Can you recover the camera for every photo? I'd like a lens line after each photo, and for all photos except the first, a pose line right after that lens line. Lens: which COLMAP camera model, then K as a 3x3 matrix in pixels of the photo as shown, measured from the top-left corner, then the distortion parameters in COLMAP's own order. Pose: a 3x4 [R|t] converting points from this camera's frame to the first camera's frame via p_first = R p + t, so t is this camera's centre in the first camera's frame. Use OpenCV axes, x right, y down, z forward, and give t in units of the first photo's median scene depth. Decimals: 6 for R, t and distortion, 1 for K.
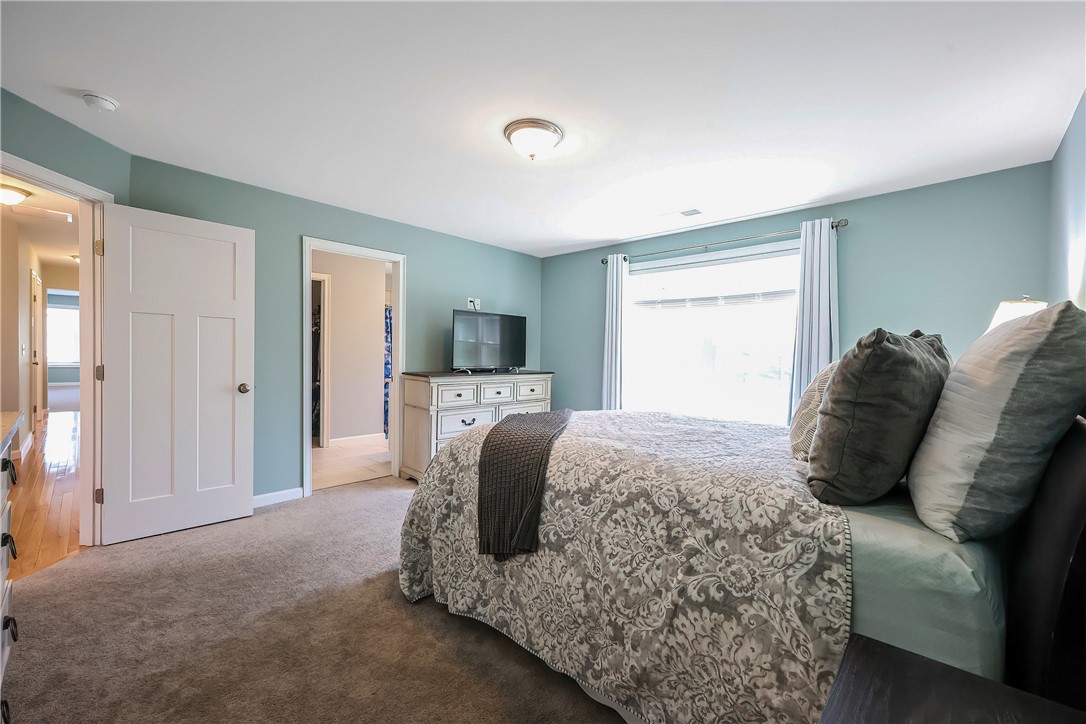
lens RADIAL K [[440.0, 0, 543.0], [0, 440.0, 362.0], [0, 0, 1]] dist [0.000918, 0.000022]
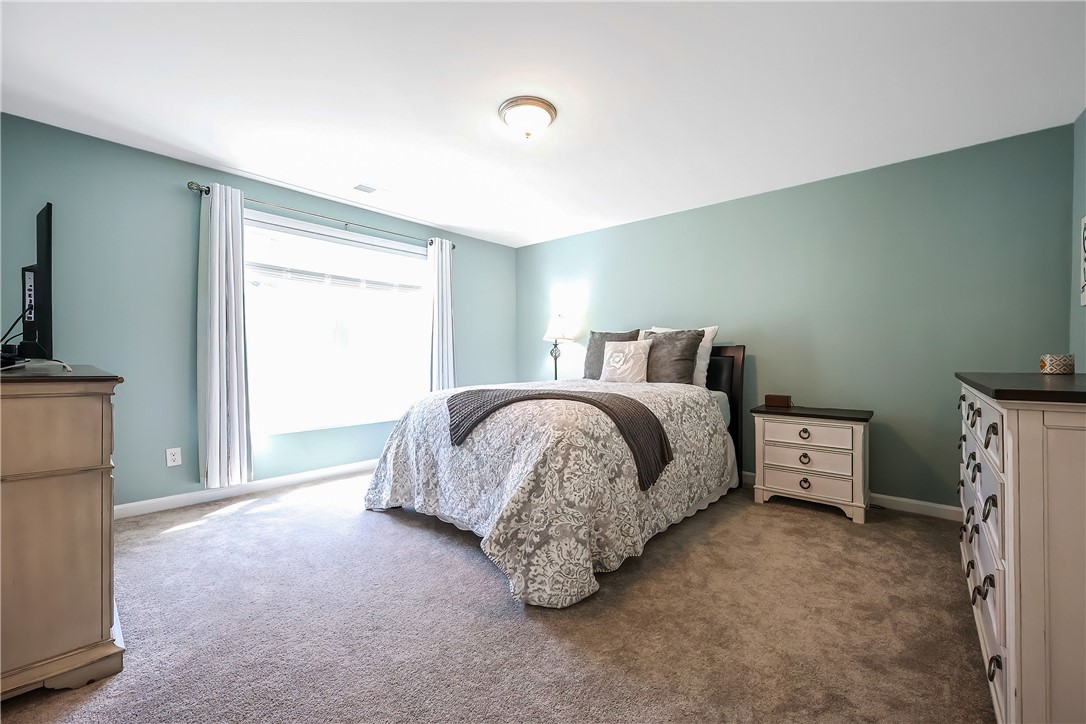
lens RADIAL K [[459.8, 0, 552.8], [0, 459.8, 360.3], [0, 0, 1]] dist [0.001090, 0.000008]
pose [[-0.069789, -0.028806, 0.997146, -1.086522], [0.011936, 0.999487, 0.029709, 0.014944], [-0.997490, 0.013975, -0.069409, 1.026391]]
